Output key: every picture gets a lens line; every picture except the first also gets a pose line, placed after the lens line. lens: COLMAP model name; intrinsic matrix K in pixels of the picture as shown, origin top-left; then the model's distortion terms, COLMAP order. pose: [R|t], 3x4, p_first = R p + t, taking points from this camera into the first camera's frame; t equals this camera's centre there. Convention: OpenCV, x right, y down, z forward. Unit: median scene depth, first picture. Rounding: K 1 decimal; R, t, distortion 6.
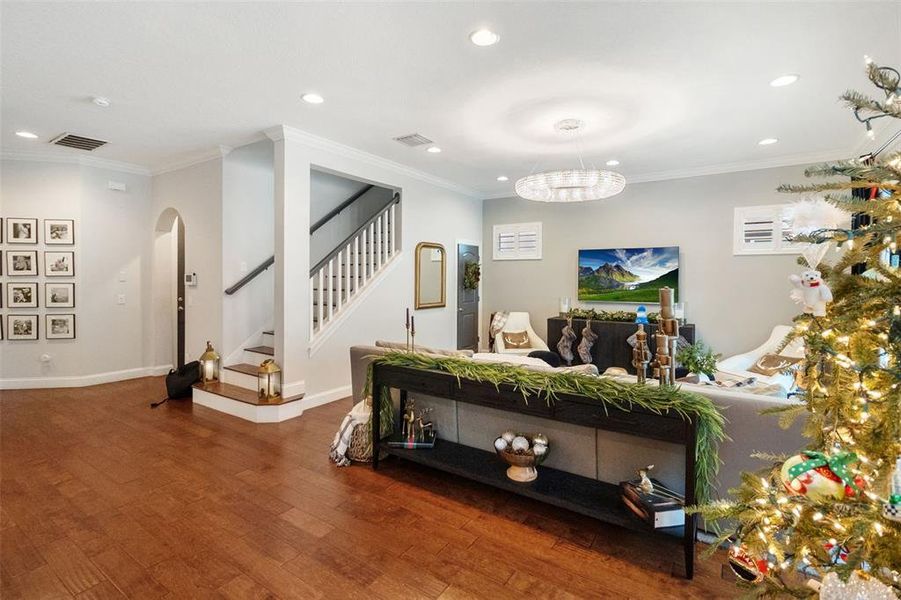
lens RADIAL K [[416.8, 0, 447.4], [0, 416.8, 283.0], [0, 0, 1]] dist [0.002842, 0.001486]
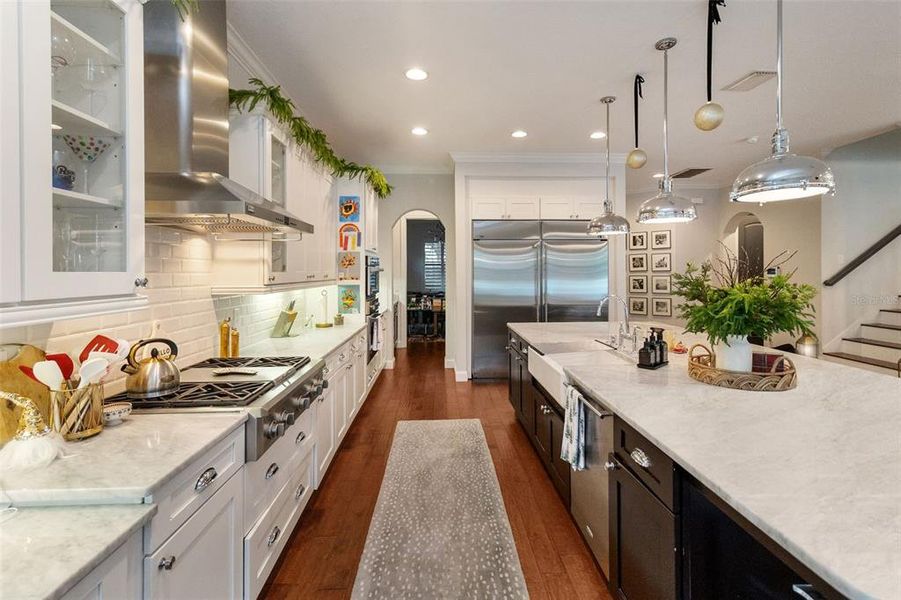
lens RADIAL K [[416.8, 0, 454.7], [0, 416.8, 267.8], [0, 0, 1]] dist [0.002842, 0.001486]
pose [[0.593507, -0.020466, -0.804569, -0.212309], [0.003922, 0.999738, -0.022538, 0.001933], [0.804819, 0.010221, 0.593432, -0.387384]]
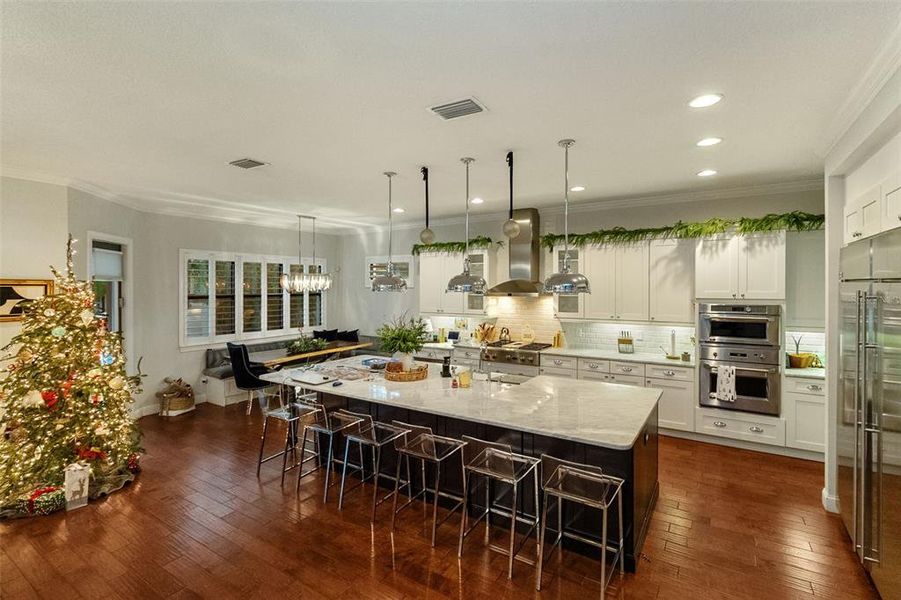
lens RADIAL K [[416.8, 0, 455.8], [0, 416.8, 283.6], [0, 0, 1]] dist [0.002842, 0.001486]
pose [[-0.999589, -0.004644, -0.028274, -0.440160], [-0.004803, 0.999973, 0.005570, -0.089838], [0.028248, 0.005703, -0.999585, 0.890247]]
